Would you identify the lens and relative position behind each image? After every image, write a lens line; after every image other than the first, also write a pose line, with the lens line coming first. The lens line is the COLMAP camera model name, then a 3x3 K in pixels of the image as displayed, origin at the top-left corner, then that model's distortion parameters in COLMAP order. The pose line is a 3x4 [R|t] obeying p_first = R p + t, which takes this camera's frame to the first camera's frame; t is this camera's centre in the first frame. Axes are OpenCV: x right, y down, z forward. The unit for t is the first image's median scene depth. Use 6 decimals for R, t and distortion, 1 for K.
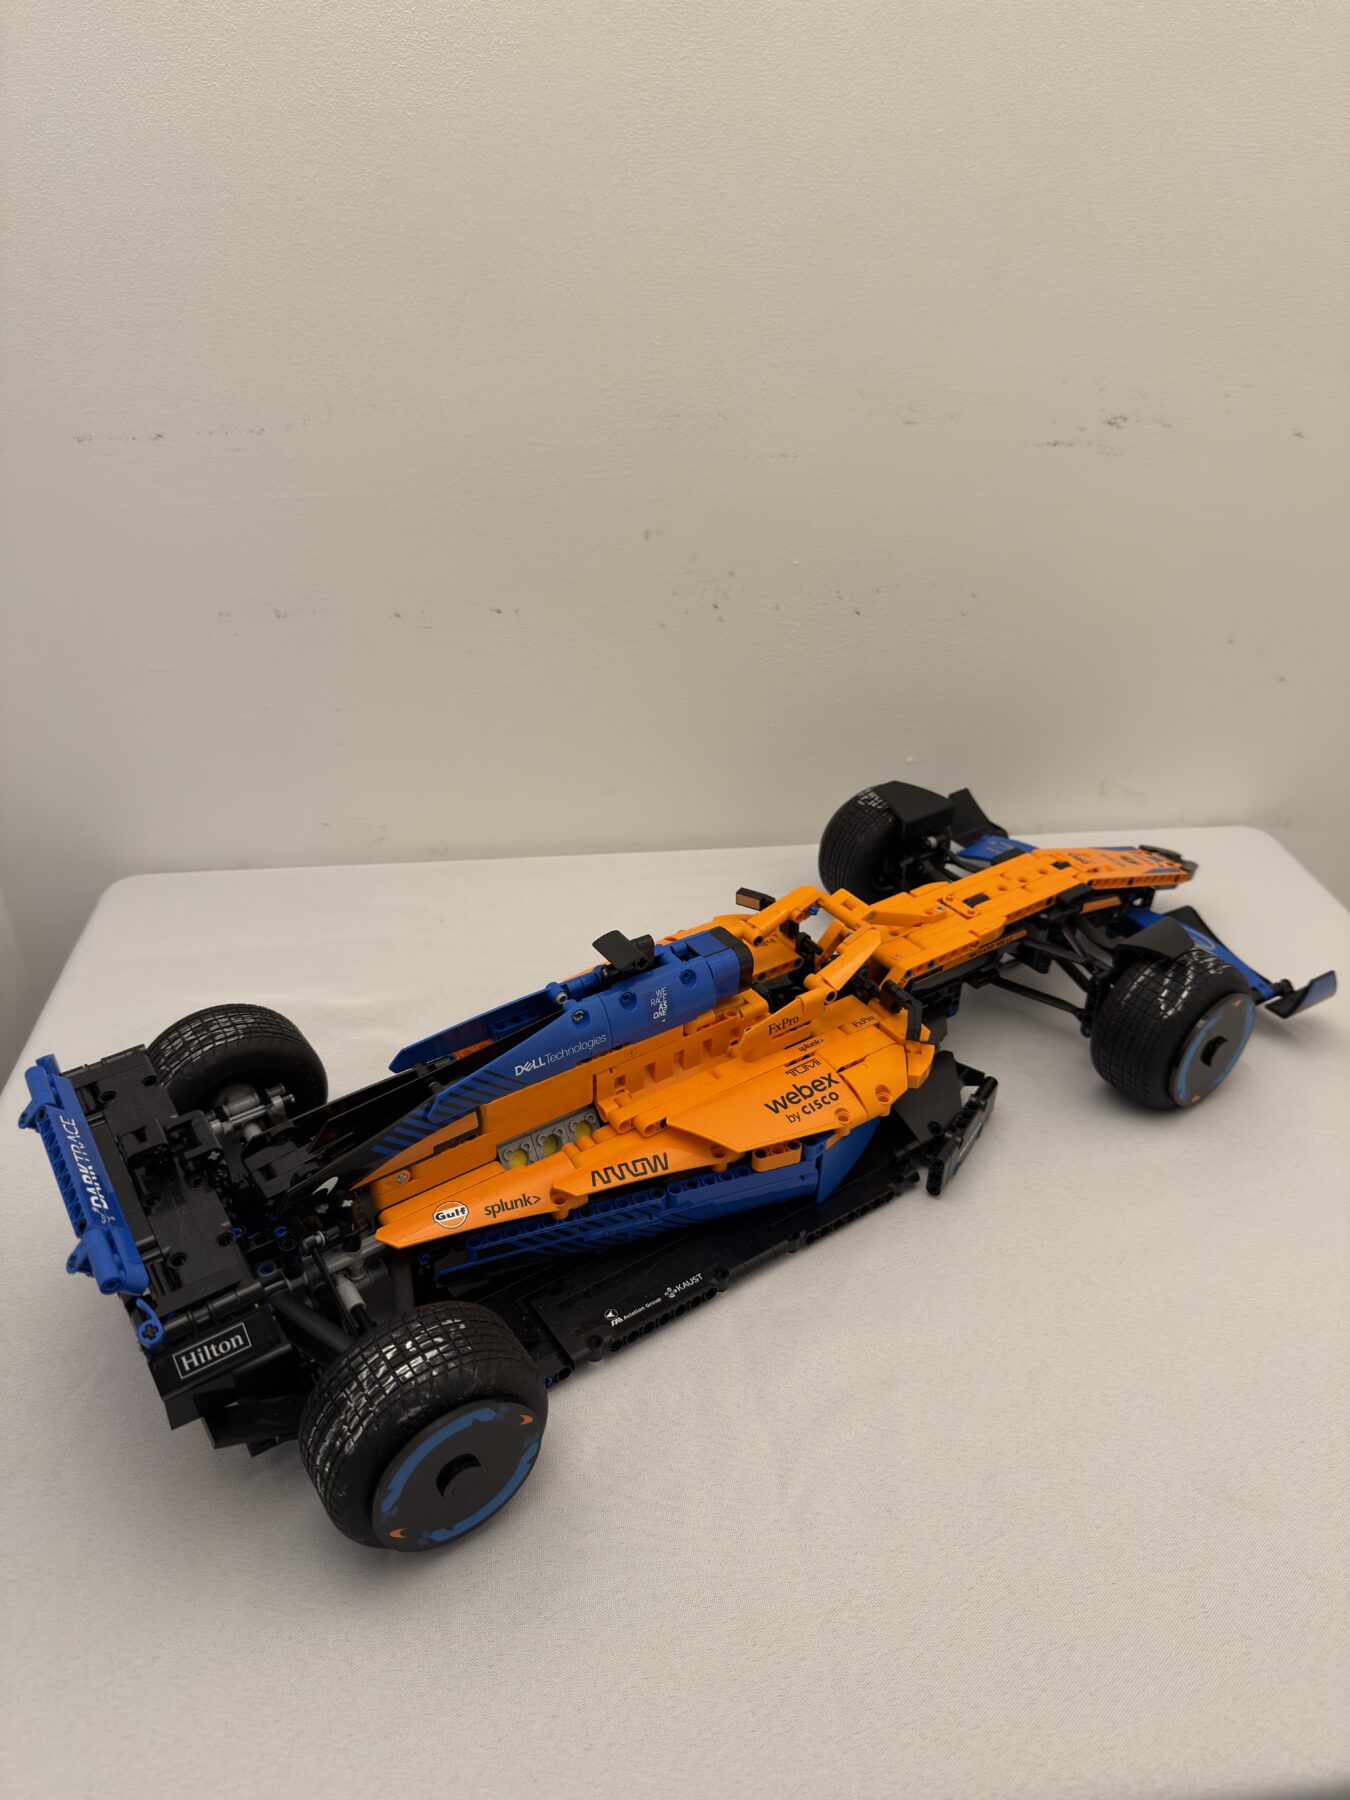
lens RADIAL K [[1266.3, 0, 675.0], [0, 1266.3, 900.0], [0, 0, 1]] dist [0.138265, -0.254867]
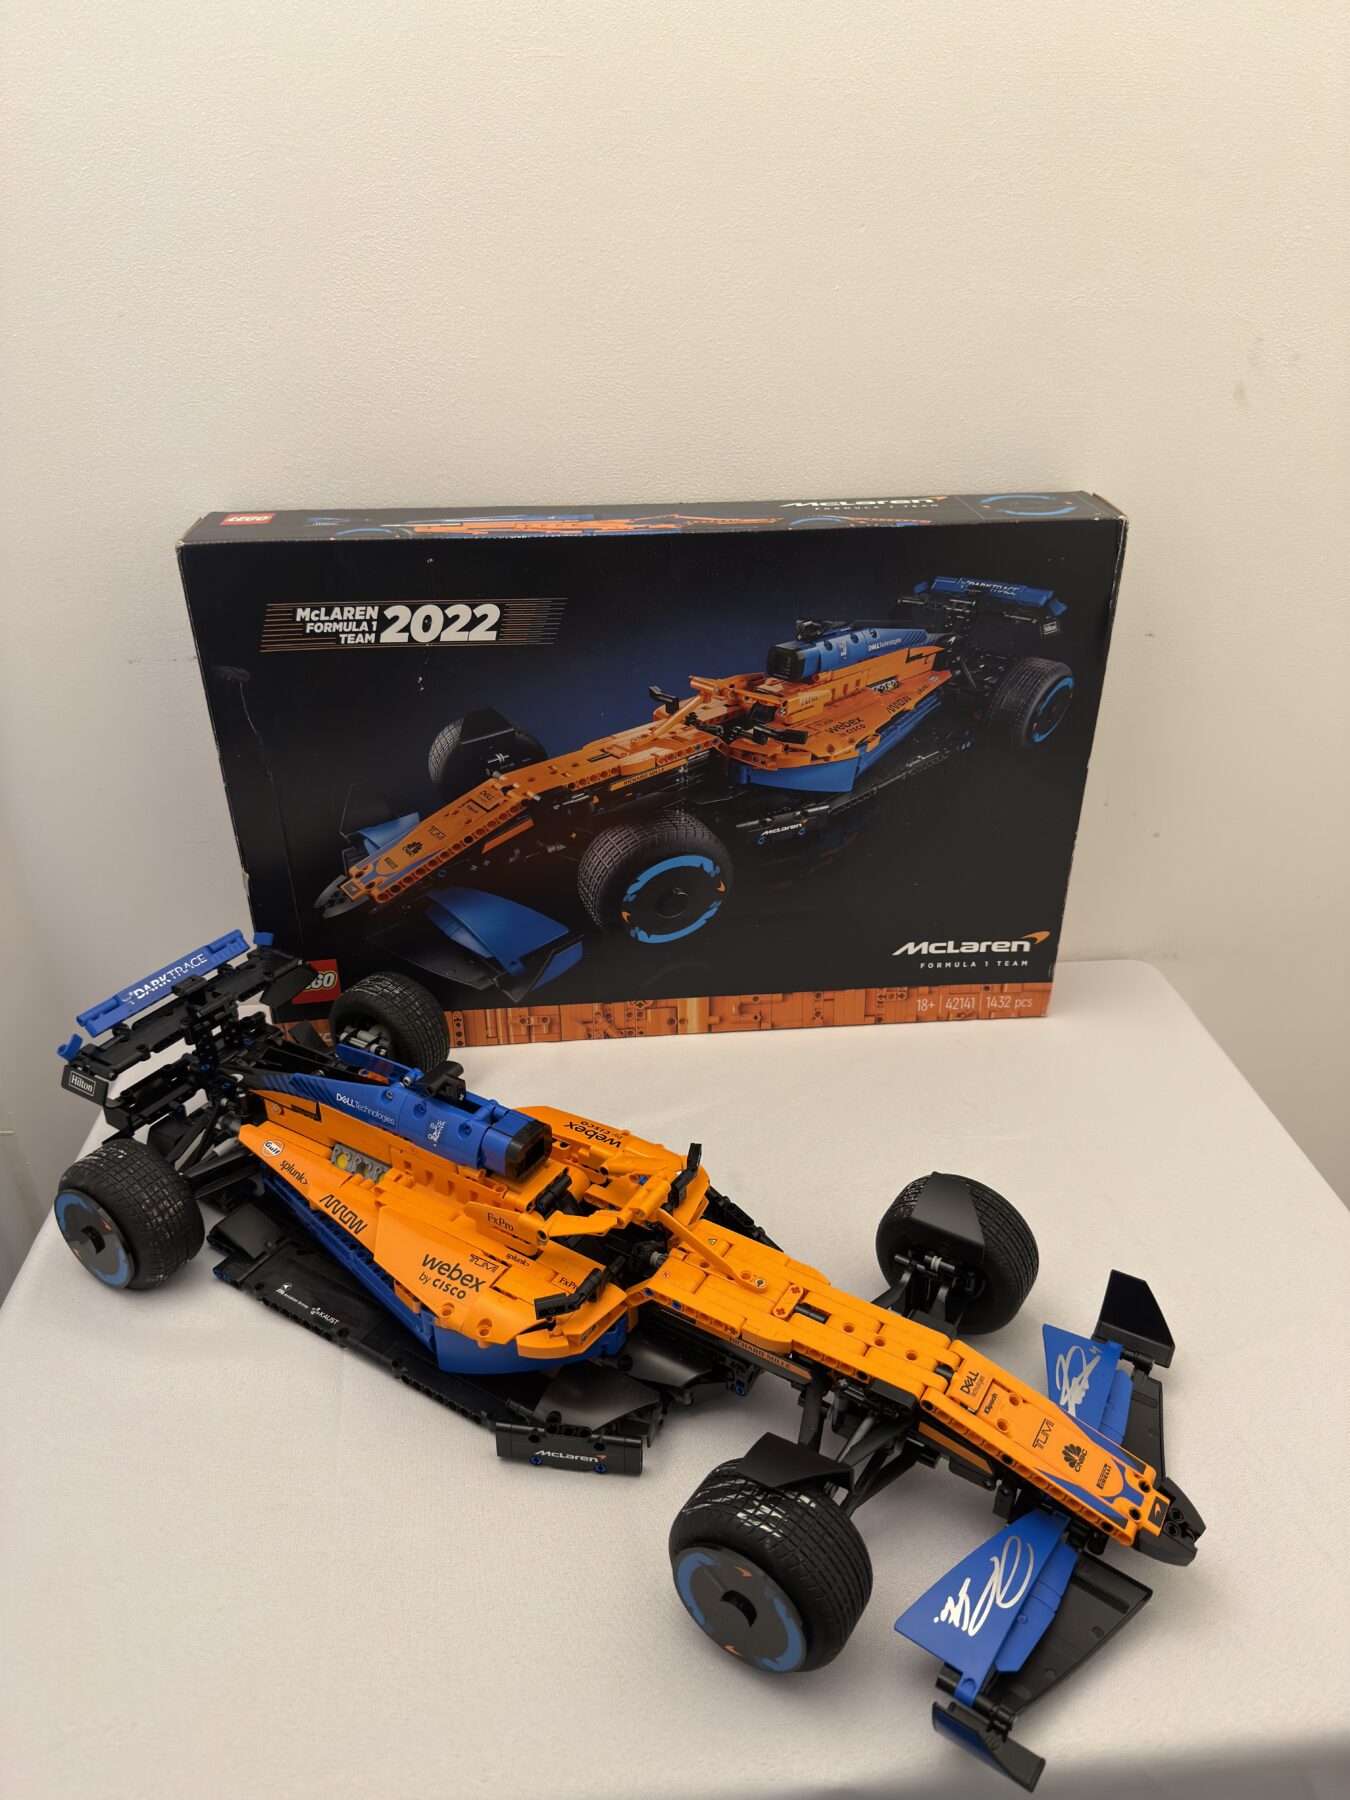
lens RADIAL K [[1265.7, 0, 684.0], [0, 1265.7, 930.2], [0, 0, 1]] dist [0.006929, -0.001163]
pose [[0.398192, 0.432081, -0.809166, 0.977332], [-0.472066, 0.852863, 0.223111, -0.463926], [0.786509, 0.293139, 0.543574, 0.467187]]
